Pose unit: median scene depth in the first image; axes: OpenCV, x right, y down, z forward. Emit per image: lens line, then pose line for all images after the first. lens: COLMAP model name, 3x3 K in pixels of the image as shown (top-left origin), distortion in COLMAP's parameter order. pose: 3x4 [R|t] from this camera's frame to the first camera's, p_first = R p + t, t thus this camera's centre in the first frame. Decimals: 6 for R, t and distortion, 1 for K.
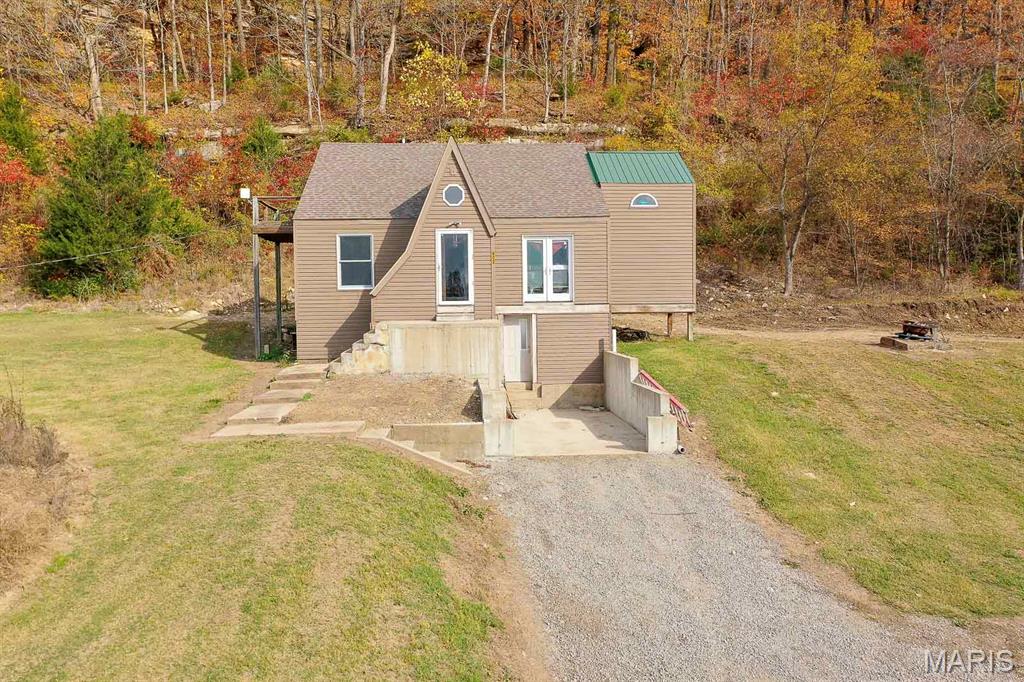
lens RADIAL K [[803.8, 0, 524.5], [0, 803.8, 344.1], [0, 0, 1]] dist [0.007133, 0.003239]
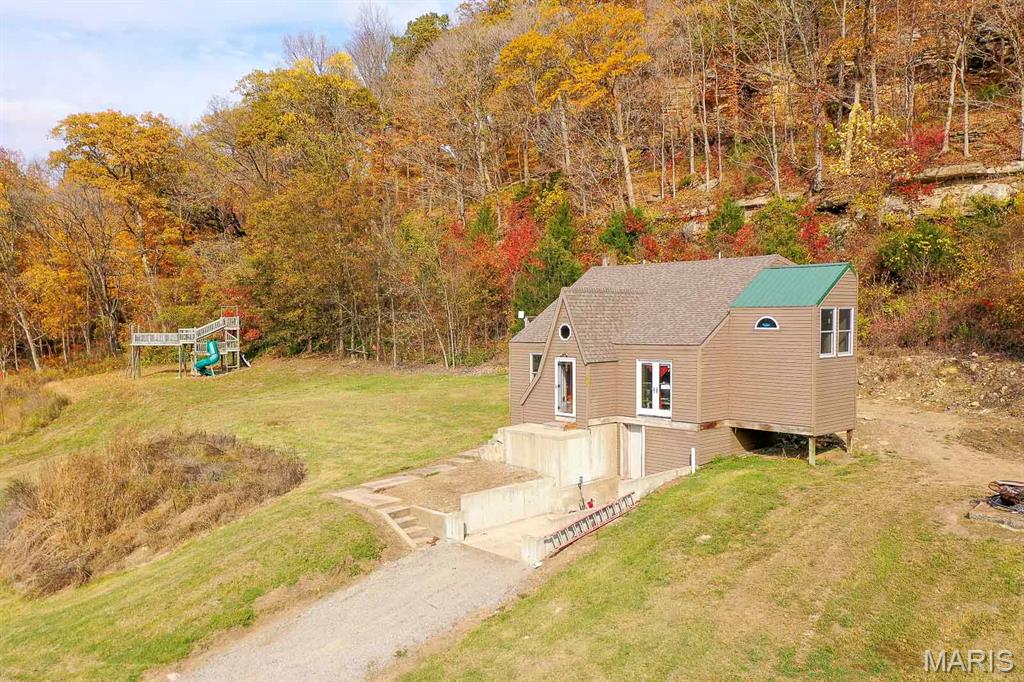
lens RADIAL K [[827.4, 0, 532.6], [0, 827.4, 340.9], [0, 0, 1]] dist [0.022376, 0.002002]
pose [[0.637463, 0.031762, -0.769826, 0.827078], [-0.034095, 0.999334, 0.012998, -0.169135], [0.769726, 0.017962, 0.638121, 0.092957]]
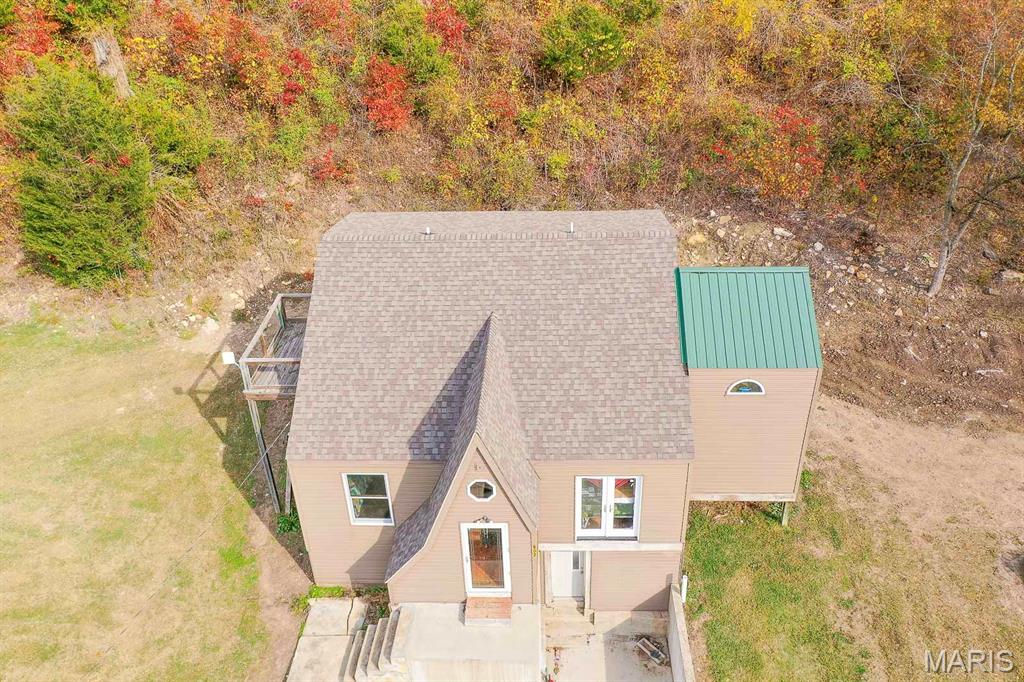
lens RADIAL K [[803.8, 0, 524.5], [0, 803.8, 344.1], [0, 0, 1]] dist [0.007133, 0.003239]
pose [[0.993697, 0.046517, -0.101997, 0.020651], [0.009402, 0.872061, 0.489308, -0.612757], [0.111709, -0.487182, 0.866126, 0.377308]]
